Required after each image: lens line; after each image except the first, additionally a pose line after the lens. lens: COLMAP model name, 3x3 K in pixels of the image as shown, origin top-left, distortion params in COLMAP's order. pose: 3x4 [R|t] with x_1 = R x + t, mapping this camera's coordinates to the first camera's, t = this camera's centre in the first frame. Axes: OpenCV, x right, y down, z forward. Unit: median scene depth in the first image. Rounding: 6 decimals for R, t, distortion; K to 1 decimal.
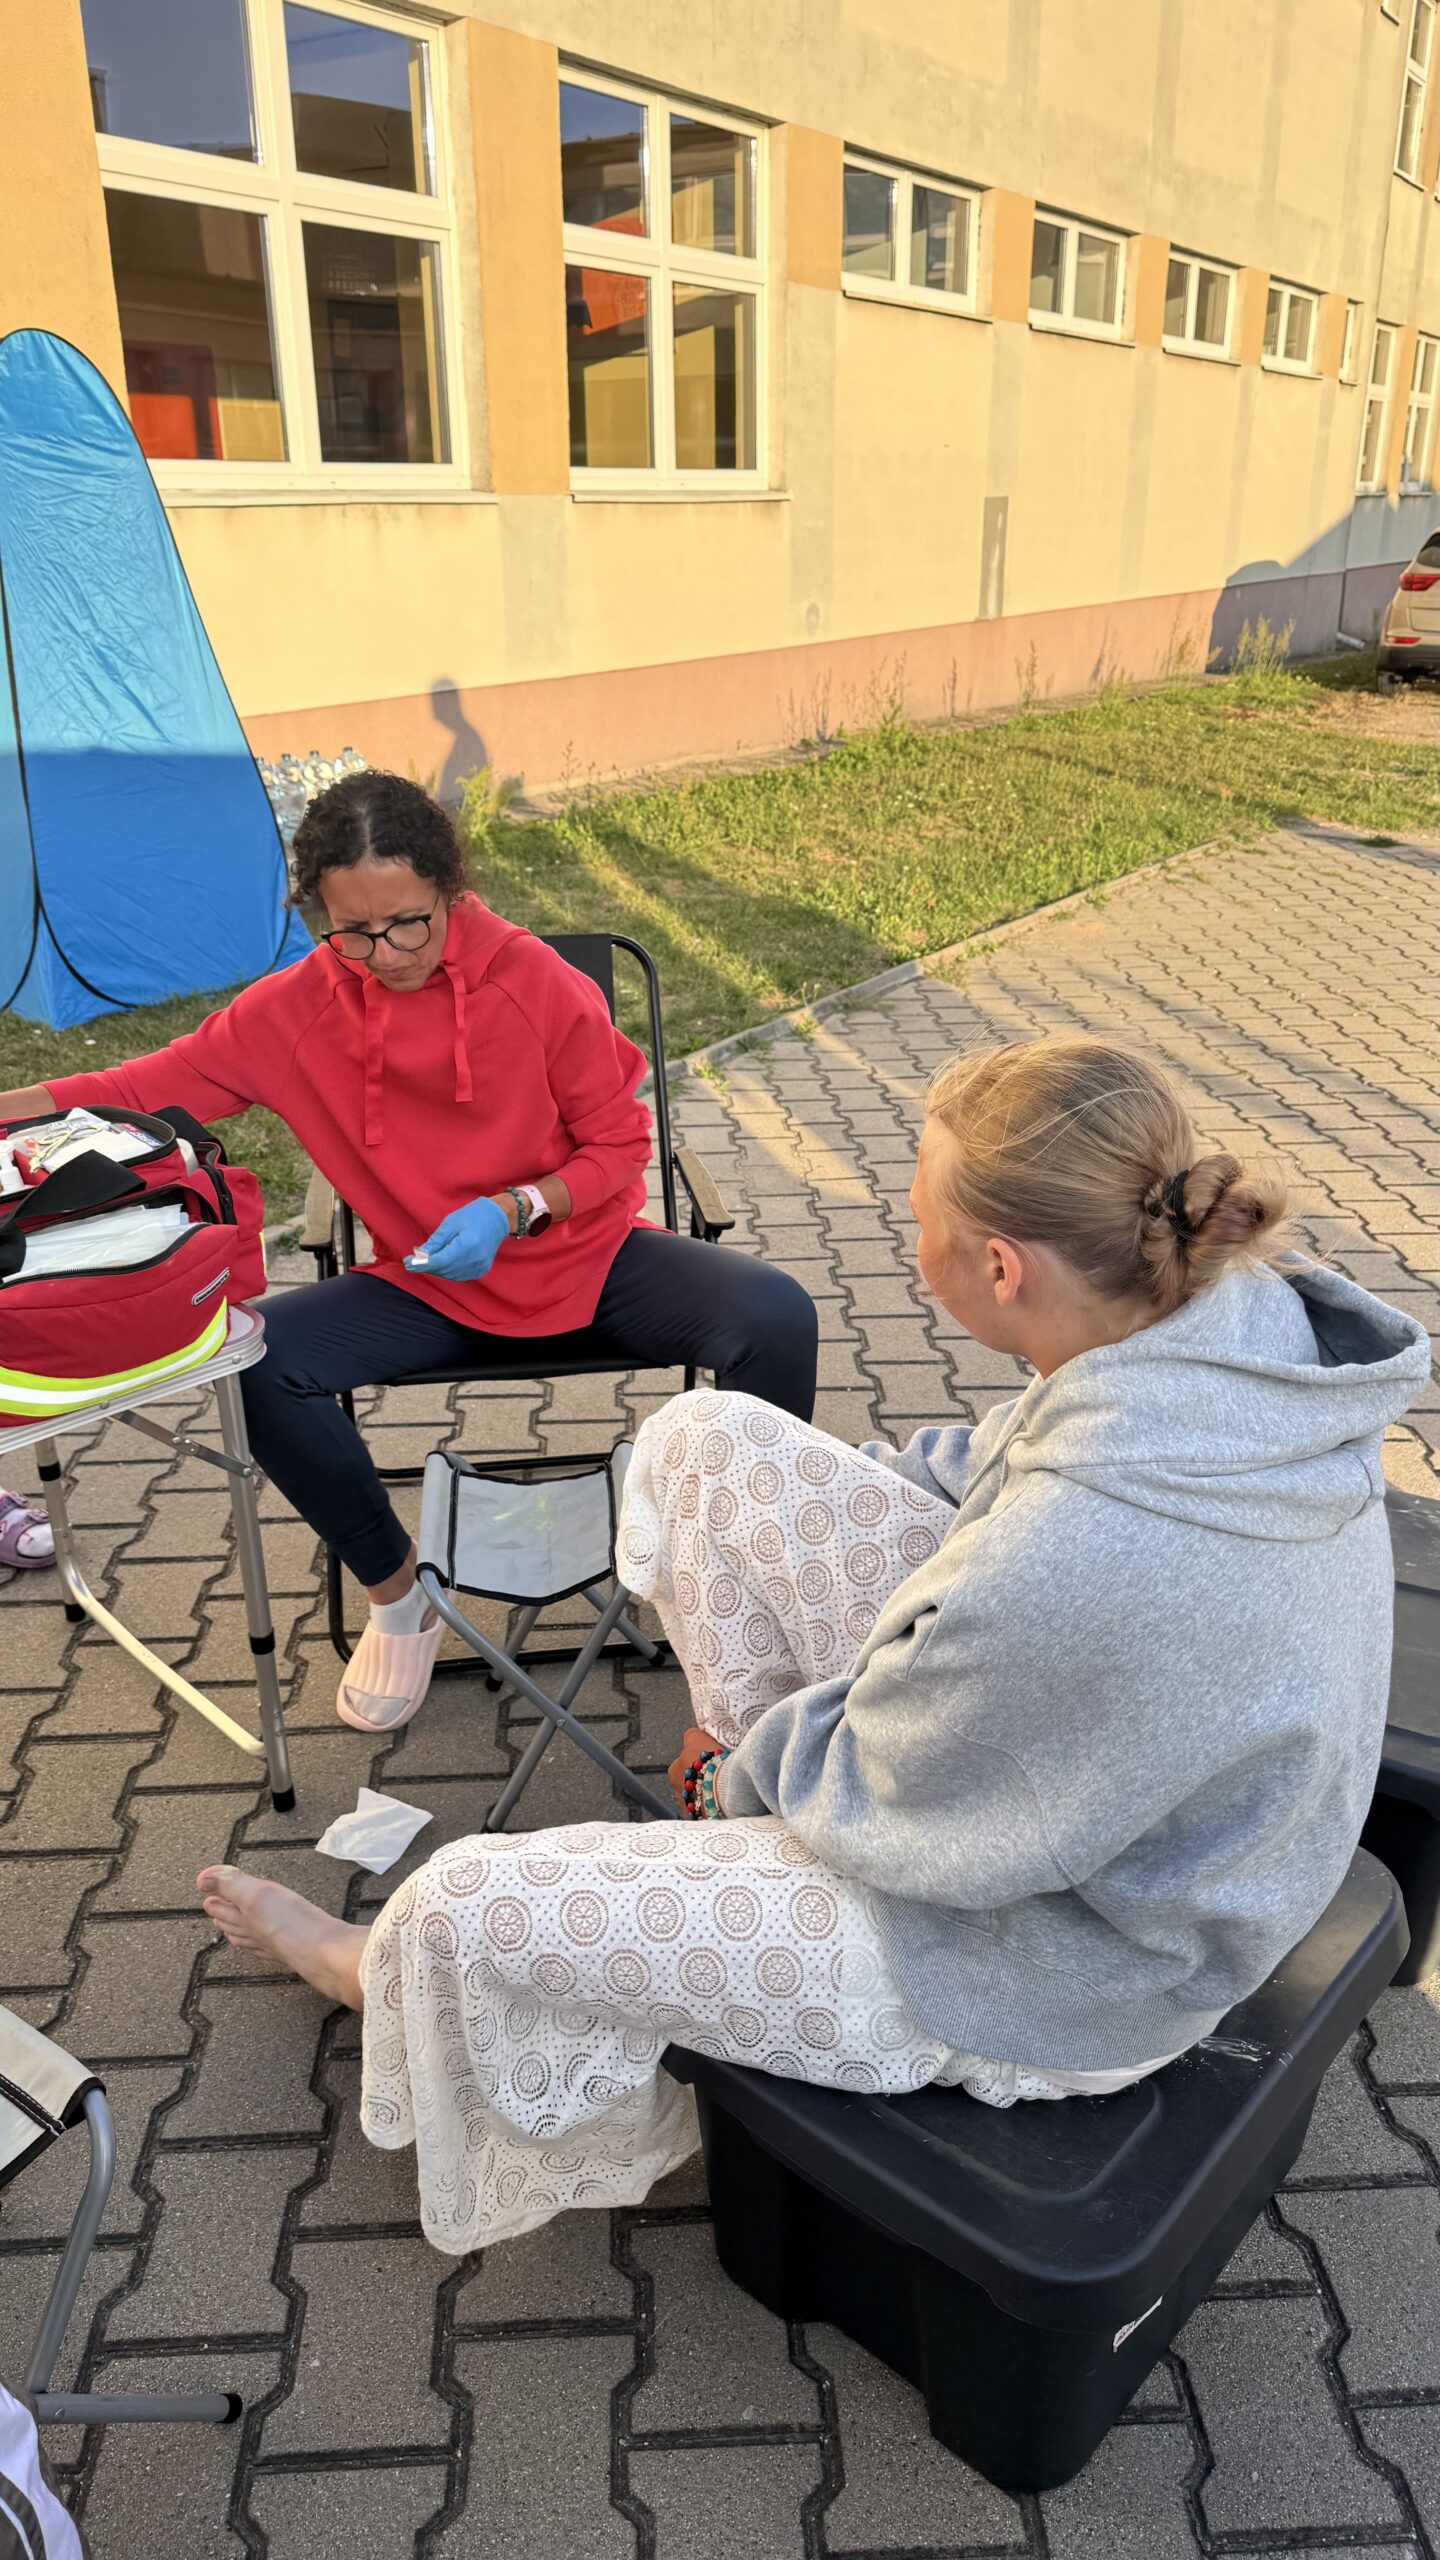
lens RADIAL K [[1907.3, 0, 725.7], [0, 1907.3, 1255.4], [0, 0, 1]] dist [0.044912, -0.042234]
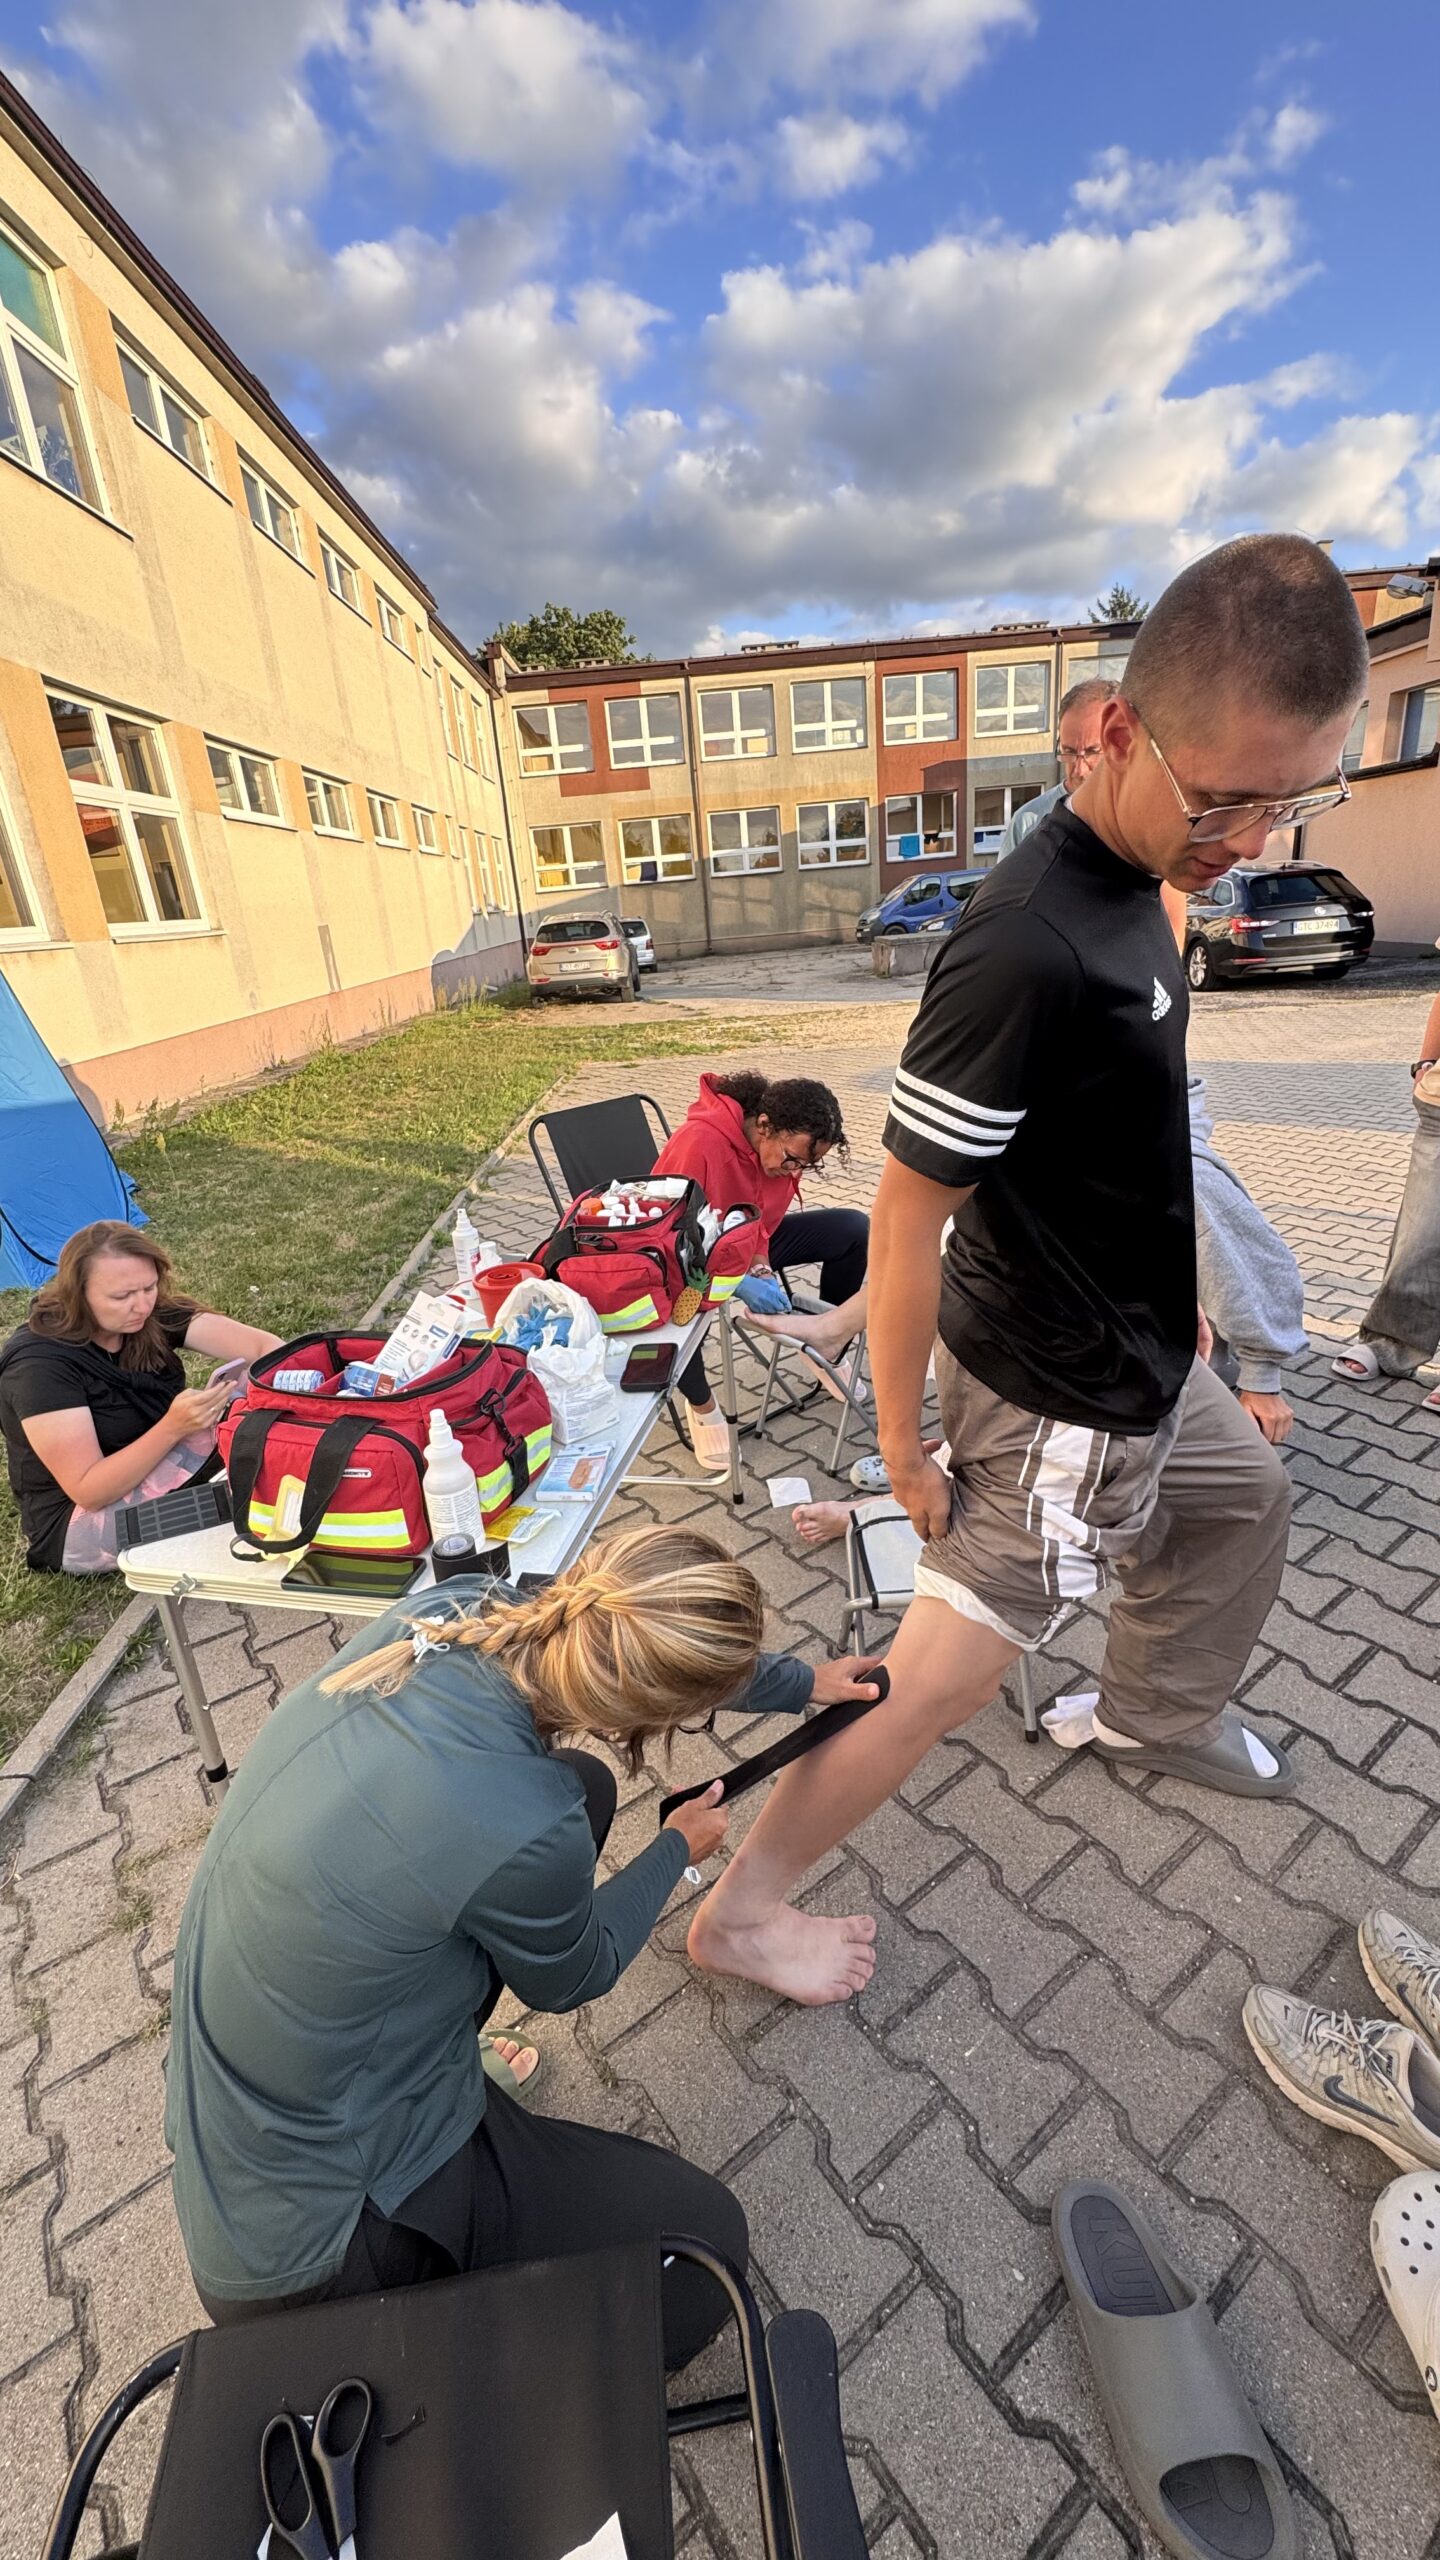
lens RADIAL K [[1055.1, 0, 728.8], [0, 1055.1, 1277.3], [0, 0, 1]] dist [0.014000, 0.000174]
pose [[0.832957, -0.250240, 0.493521, -0.212614], [0.275588, 0.961021, 0.022153, 0.006113], [-0.479827, 0.117556, 0.869452, -0.004954]]
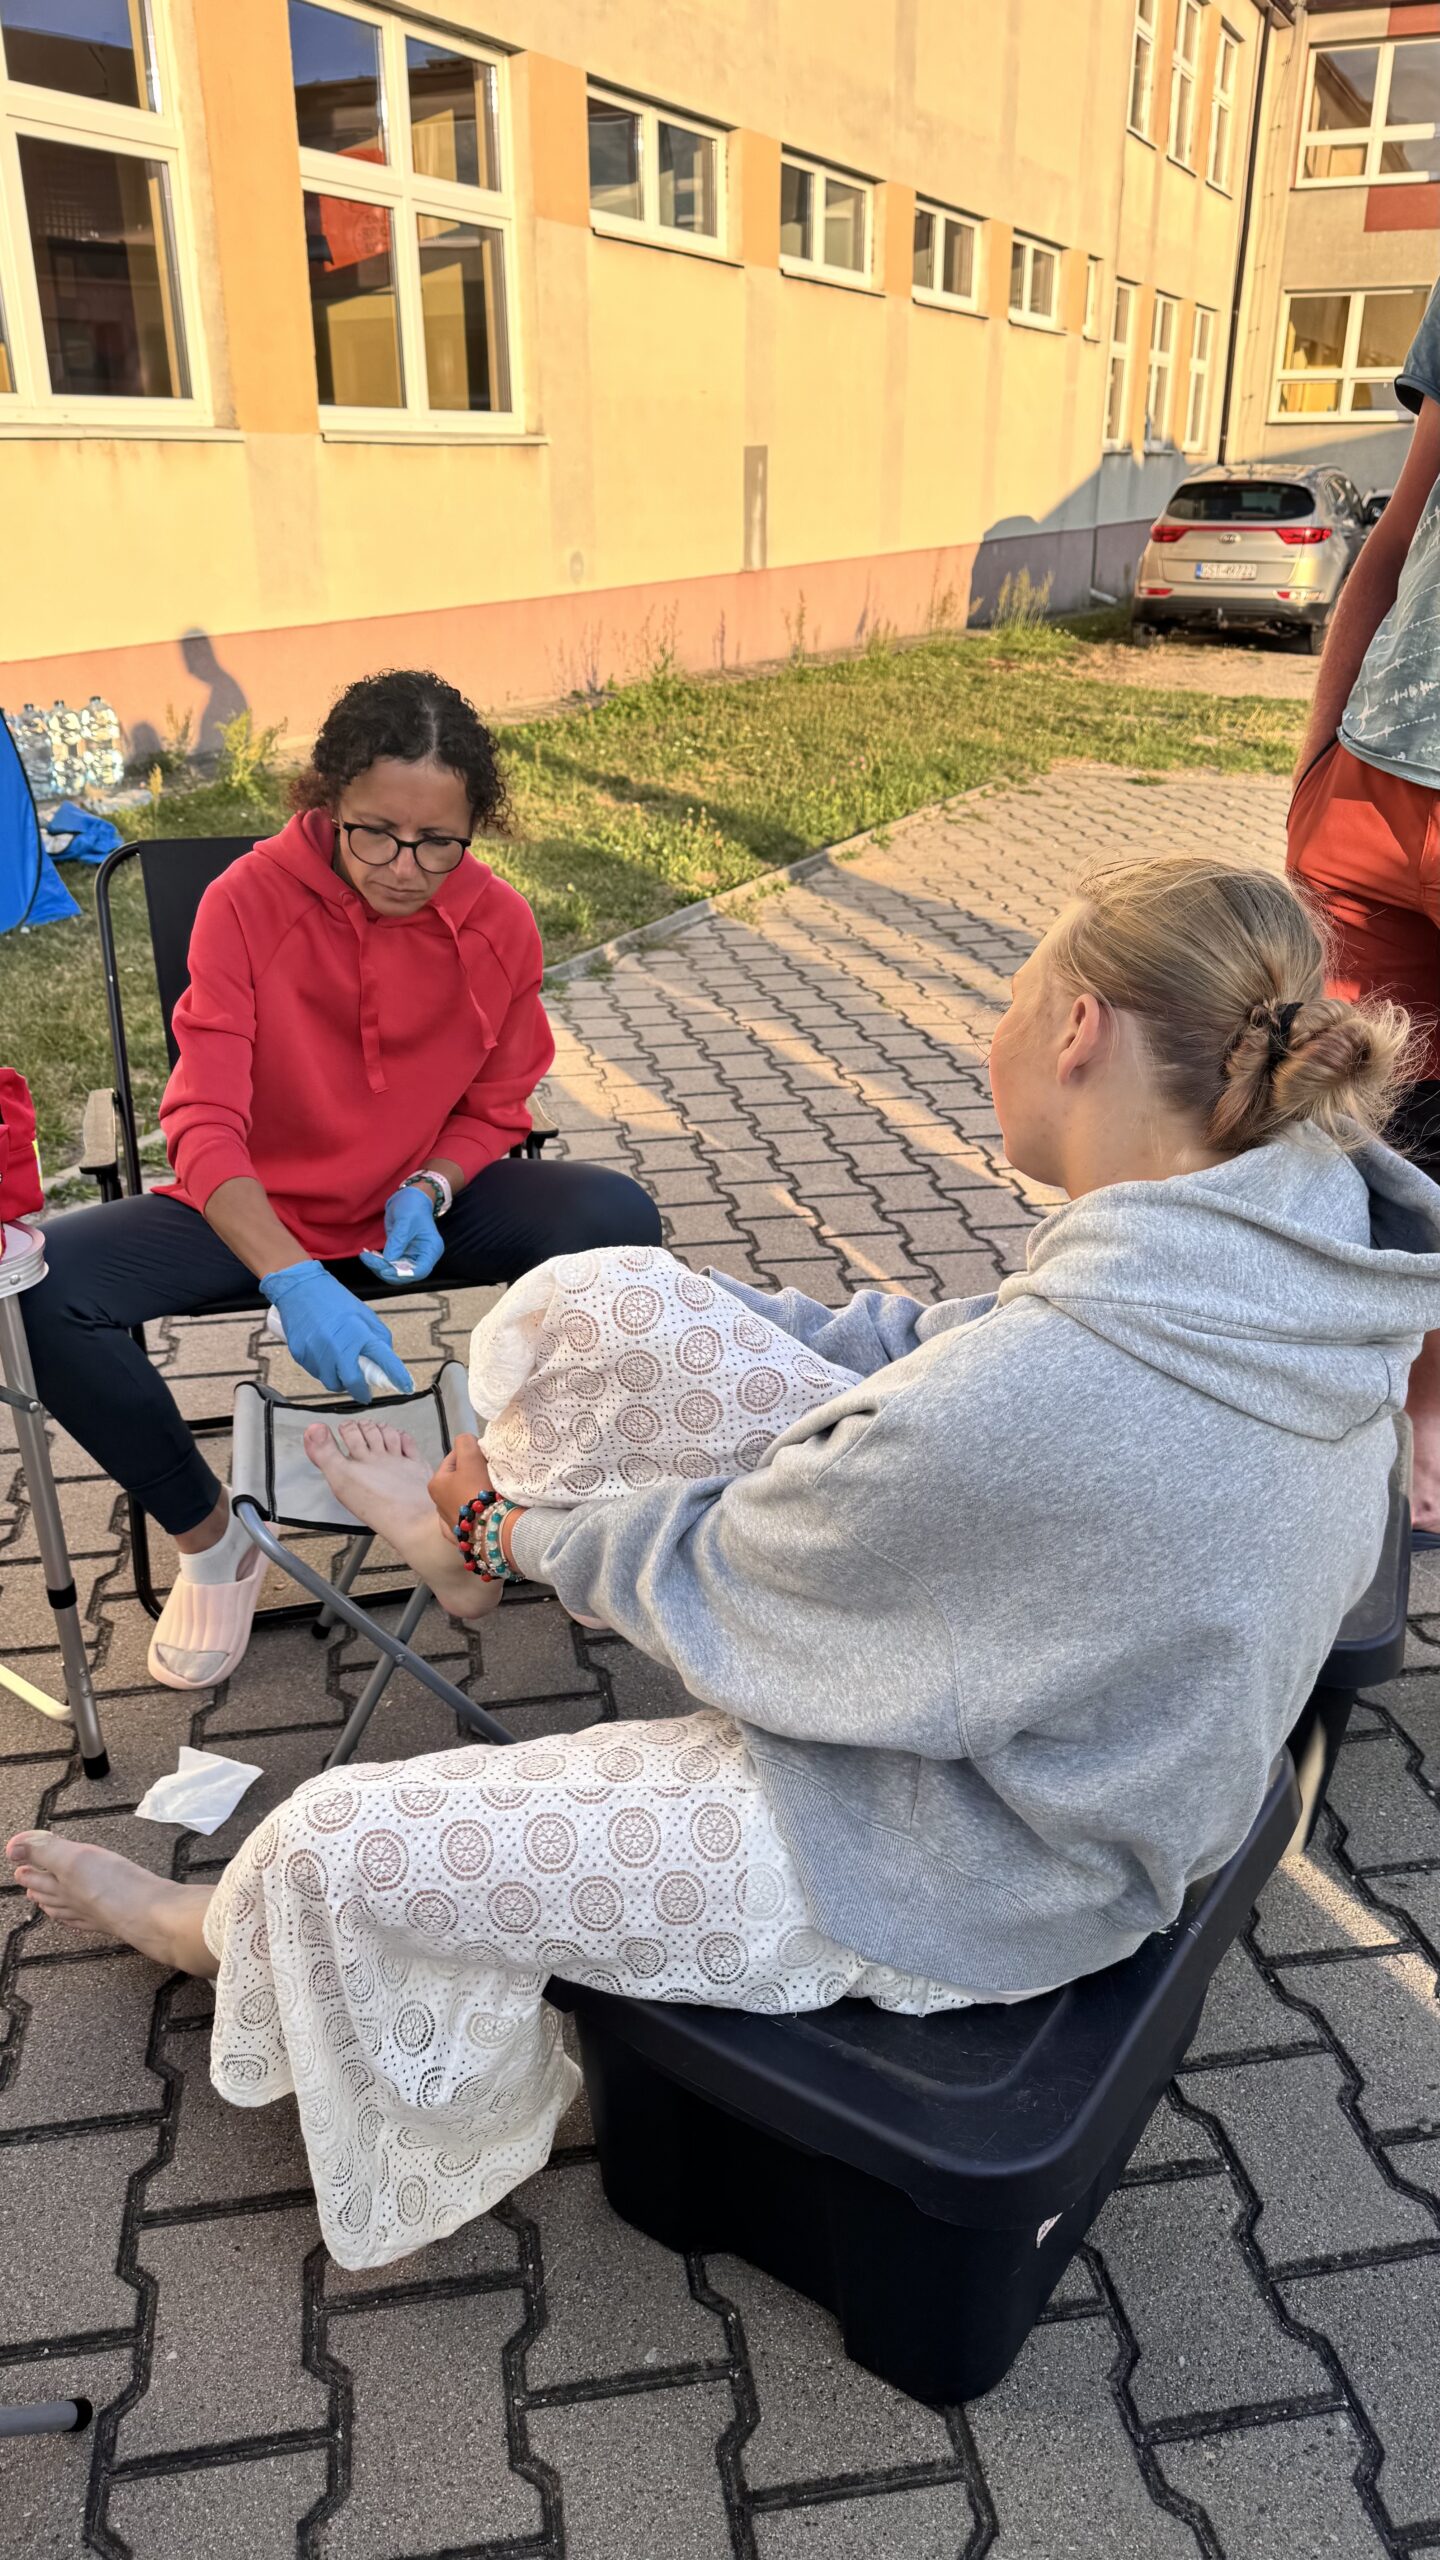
lens RADIAL K [[1907.3, 0, 734.7], [0, 1907.3, 1271.5], [0, 0, 1]] dist [0.044912, -0.042234]
pose [[0.992385, -0.046754, 0.113956, -0.005642], [0.044189, 0.998712, 0.024935, 0.010335], [-0.114975, -0.019709, 0.993173, 0.014979]]
